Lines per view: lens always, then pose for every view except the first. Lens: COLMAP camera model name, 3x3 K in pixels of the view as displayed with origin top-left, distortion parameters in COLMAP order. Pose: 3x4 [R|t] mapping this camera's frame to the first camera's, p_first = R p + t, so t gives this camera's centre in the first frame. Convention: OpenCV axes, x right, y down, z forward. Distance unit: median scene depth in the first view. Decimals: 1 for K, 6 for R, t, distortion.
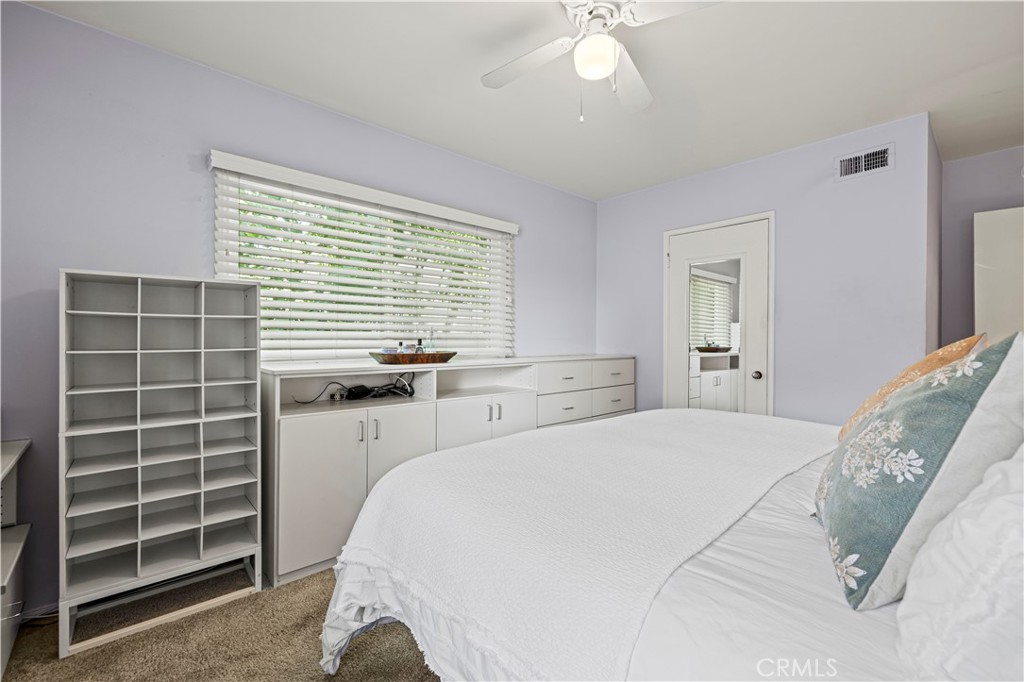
lens RADIAL K [[460.0, 0, 510.4], [0, 460.0, 341.6], [0, 0, 1]] dist [0.005460, 0.000281]
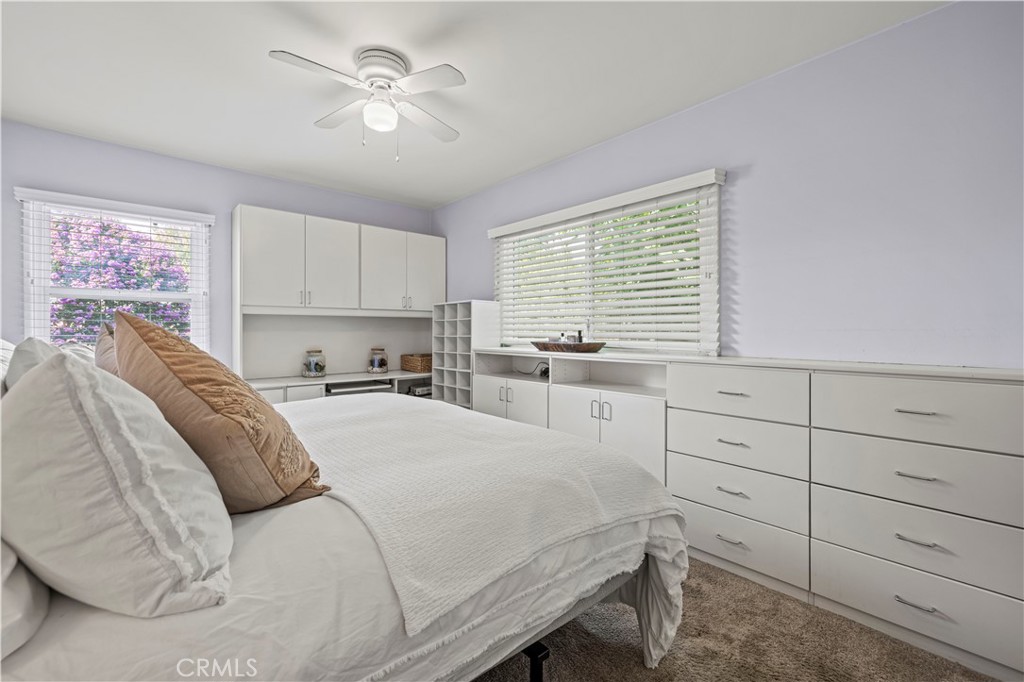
lens RADIAL K [[433.9, 0, 509.6], [0, 433.9, 337.7], [0, 0, 1]] dist [0.003189, 0.000371]
pose [[-0.022785, 0.009928, -0.999691, 0.866666], [0.002321, 0.999949, 0.009877, 0.001308], [0.999738, -0.002096, -0.022807, 0.872673]]
